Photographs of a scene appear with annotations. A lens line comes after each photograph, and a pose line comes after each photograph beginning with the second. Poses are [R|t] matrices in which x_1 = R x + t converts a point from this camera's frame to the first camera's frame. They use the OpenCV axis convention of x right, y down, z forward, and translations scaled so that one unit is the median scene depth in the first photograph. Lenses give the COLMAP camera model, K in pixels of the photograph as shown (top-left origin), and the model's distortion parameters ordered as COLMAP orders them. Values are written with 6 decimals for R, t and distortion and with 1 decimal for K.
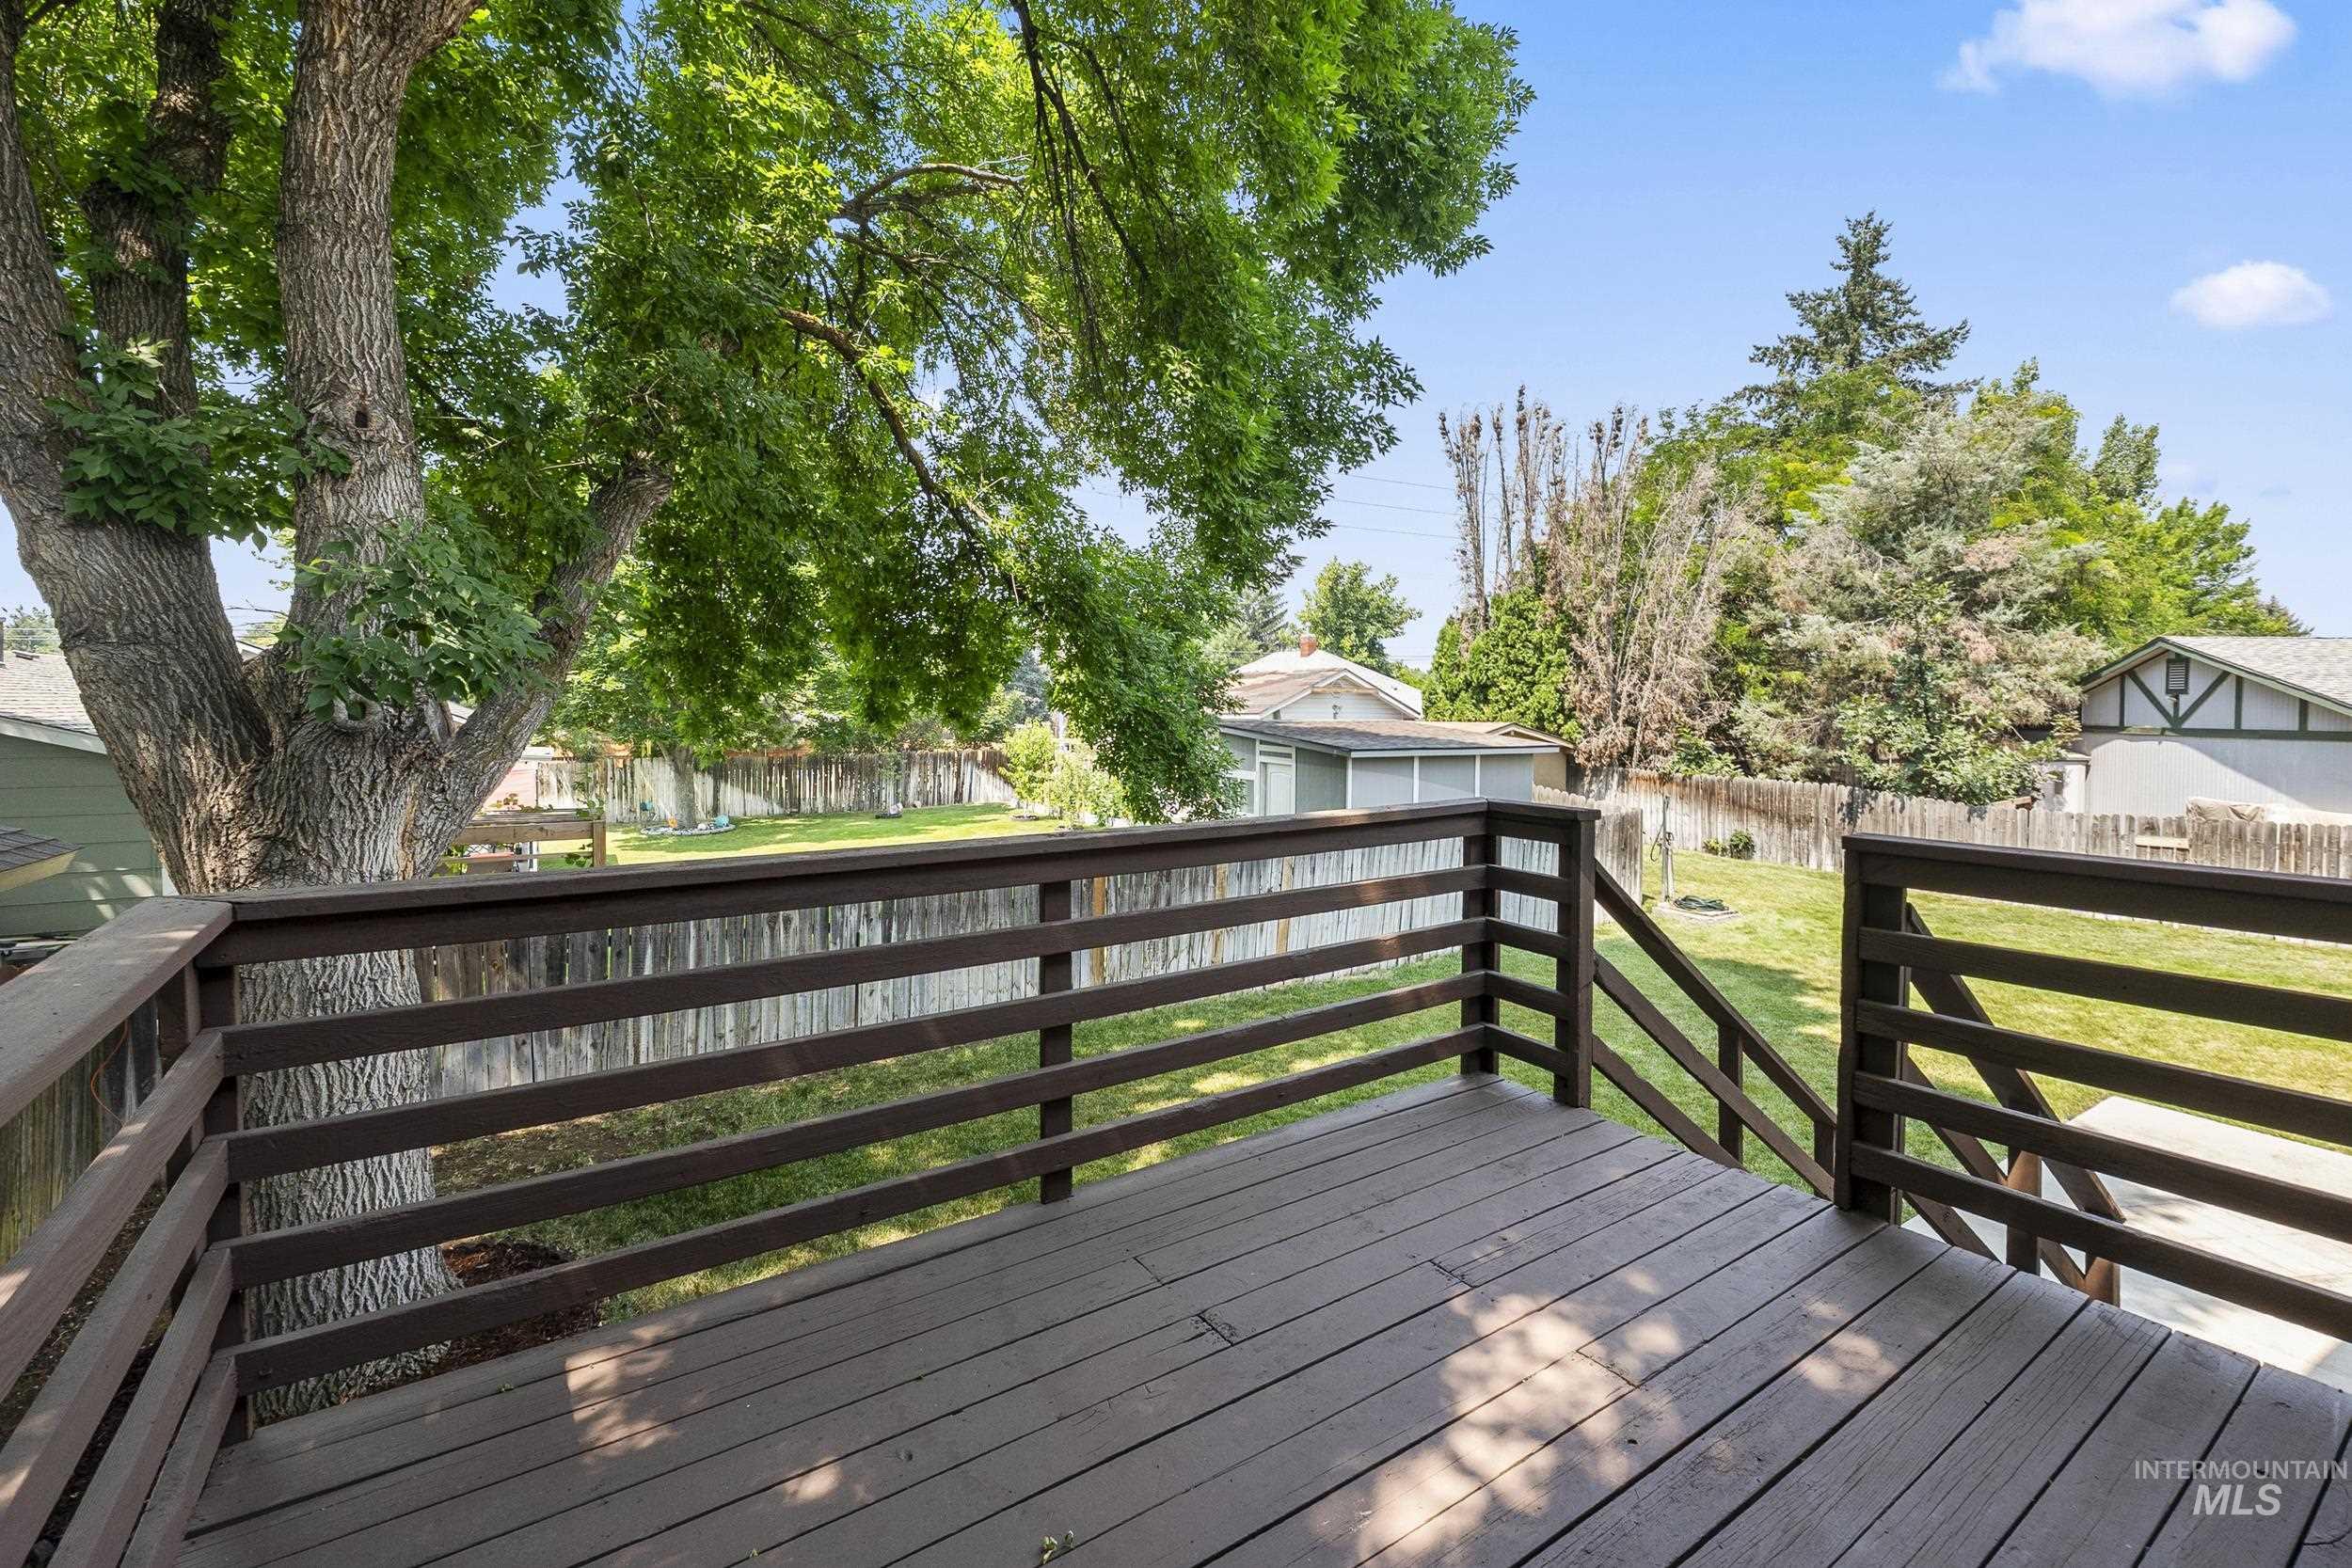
lens RADIAL K [[1017.6, 0, 1199.7], [0, 1017.6, 724.9], [0, 0, 1]] dist [-0.020352, -0.000385]
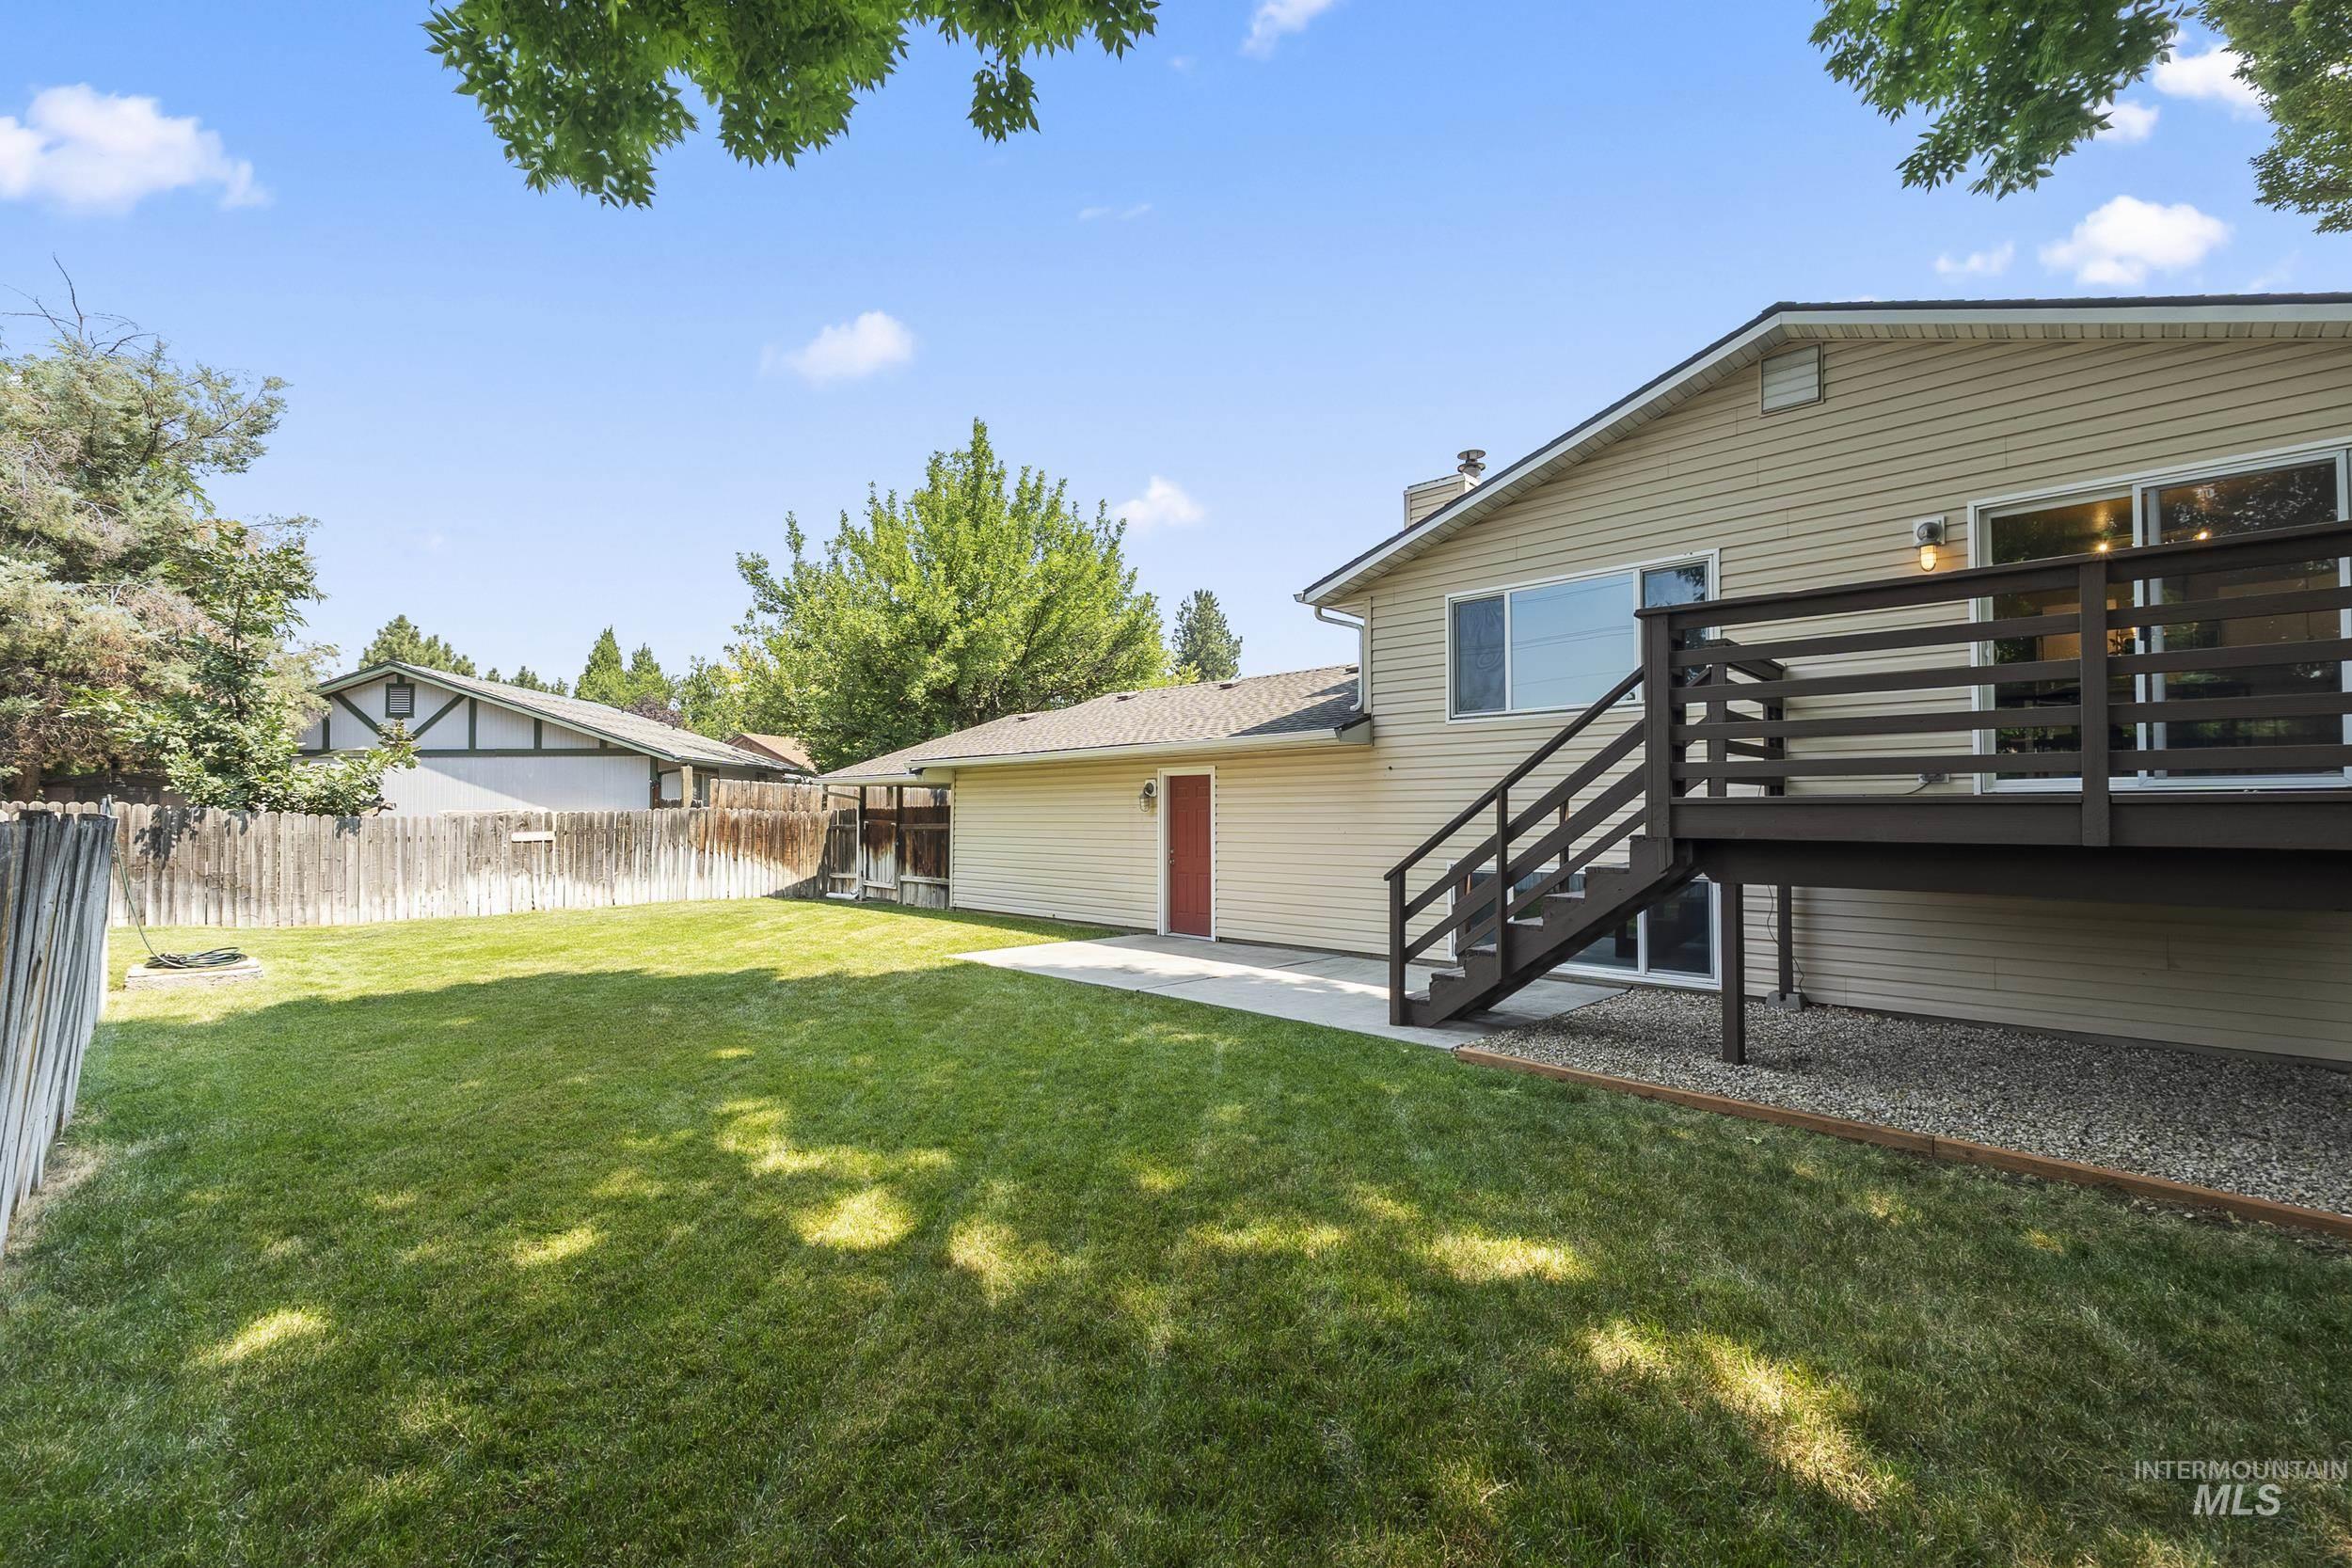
lens RADIAL K [[1006.8, 0, 1173.8], [0, 1006.8, 789.6], [0, 0, 1]] dist [-0.001573, -0.001066]
pose [[-0.198277, 0.010274, 0.980092, -0.215027], [0.021953, 0.999741, -0.006039, 0.069830], [-0.979900, 0.020318, -0.198451, 0.420168]]
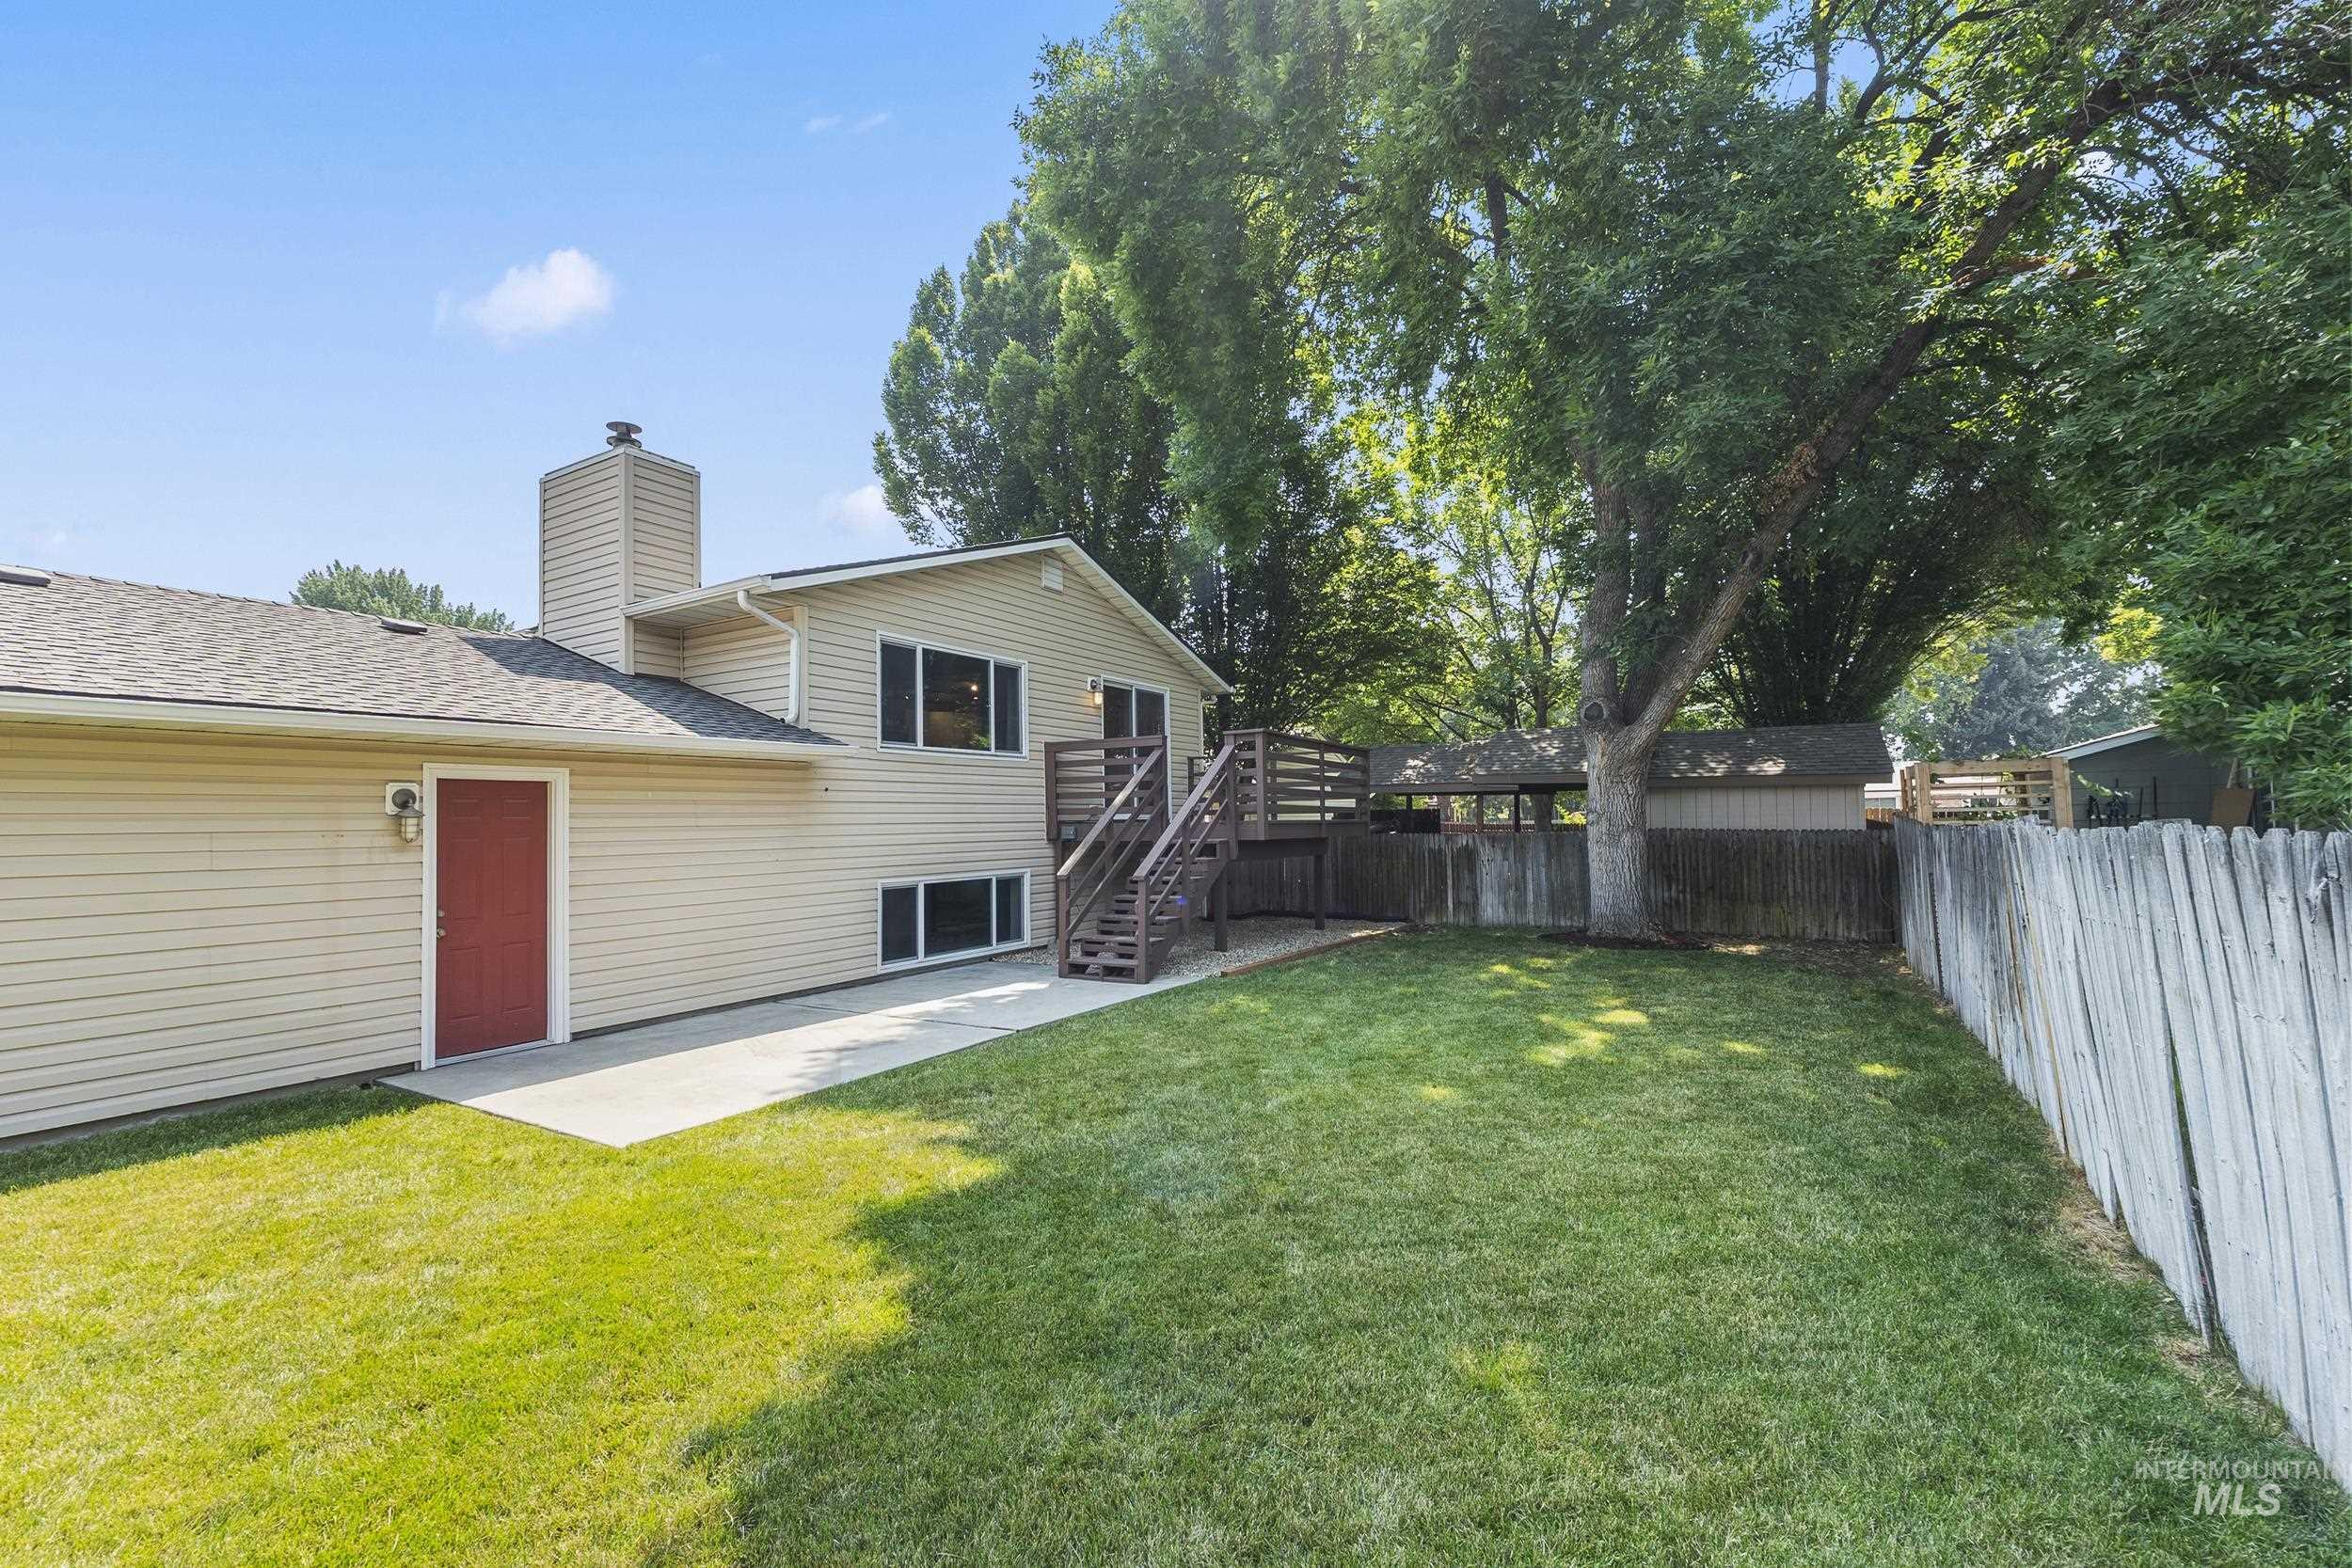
lens RADIAL K [[1006.8, 0, 1173.8], [0, 1006.8, 789.6], [0, 0, 1]] dist [-0.001573, -0.001066]
pose [[-0.899151, -0.012302, -0.437465, 0.386376], [-0.004035, 0.999795, -0.019823, 0.067085], [0.437620, -0.016059, -0.899017, 0.760861]]
